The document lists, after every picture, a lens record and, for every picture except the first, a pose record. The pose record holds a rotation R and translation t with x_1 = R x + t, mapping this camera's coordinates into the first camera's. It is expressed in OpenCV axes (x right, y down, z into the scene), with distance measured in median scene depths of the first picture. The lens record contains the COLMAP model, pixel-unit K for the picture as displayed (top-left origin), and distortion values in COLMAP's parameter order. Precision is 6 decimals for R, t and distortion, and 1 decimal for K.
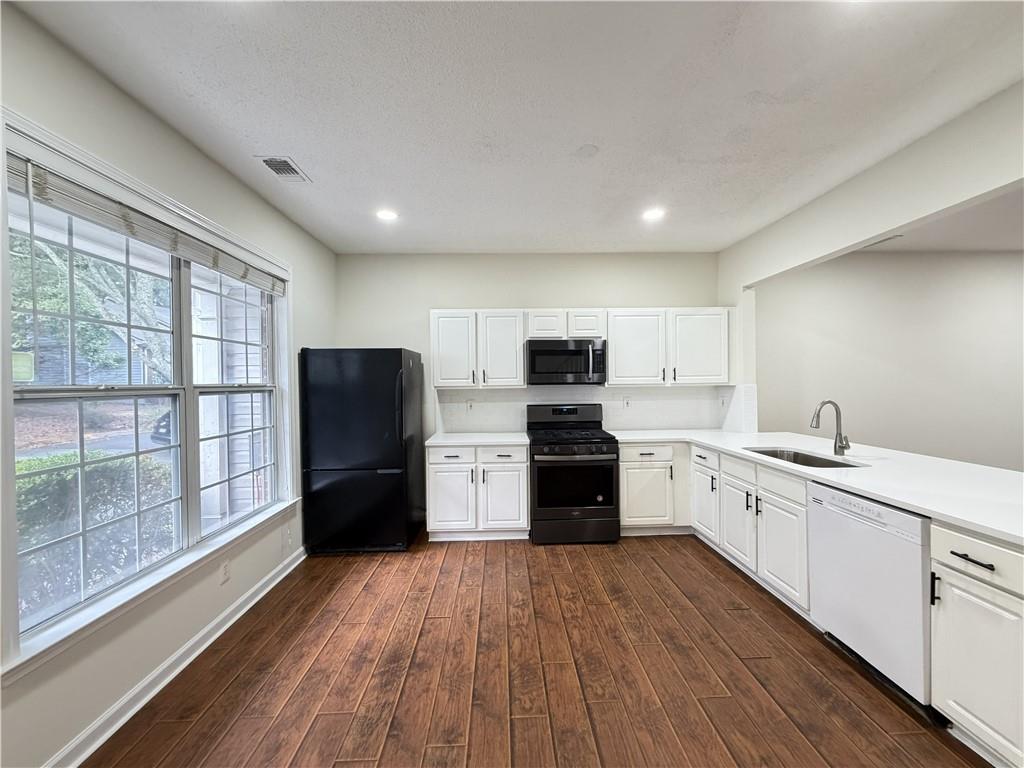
lens RADIAL K [[408.5, 0, 510.2], [0, 408.5, 385.6], [0, 0, 1]] dist [-0.000166, -0.000068]
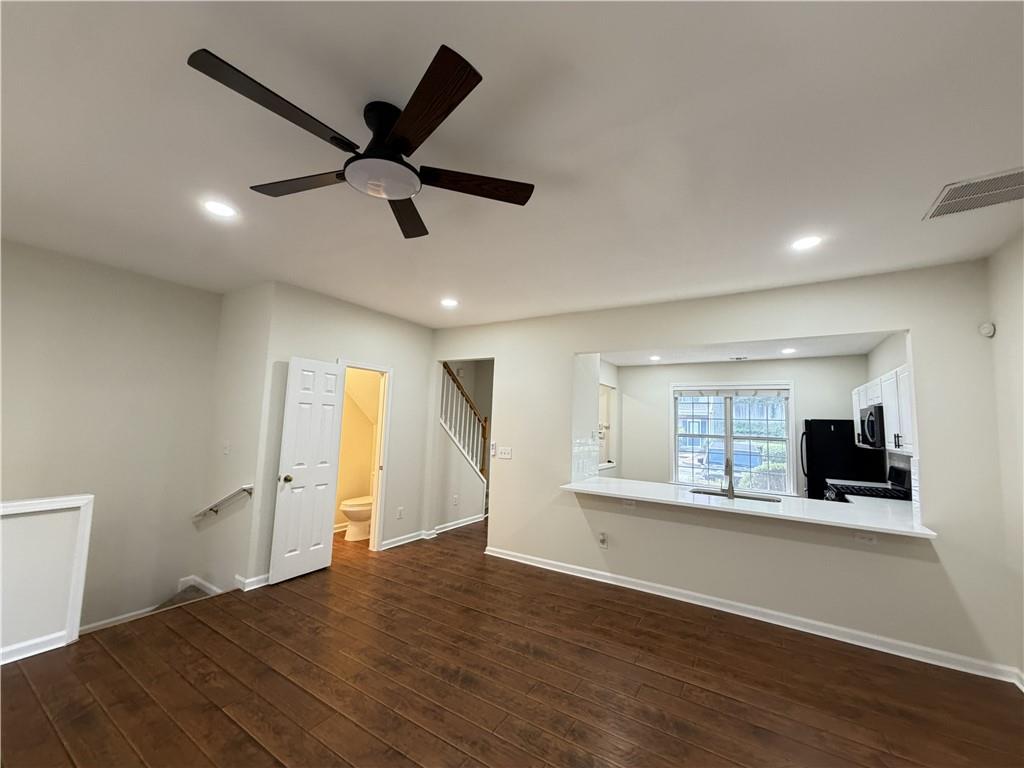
lens RADIAL K [[406.6, 0, 510.2], [0, 406.6, 384.3], [0, 0, 1]] dist [0.000378, 0.000116]
pose [[-0.559972, -0.084196, -0.824222, 1.860923], [-0.035238, 0.996343, -0.077838, -0.060197], [0.827762, -0.014544, -0.560891, 0.913908]]
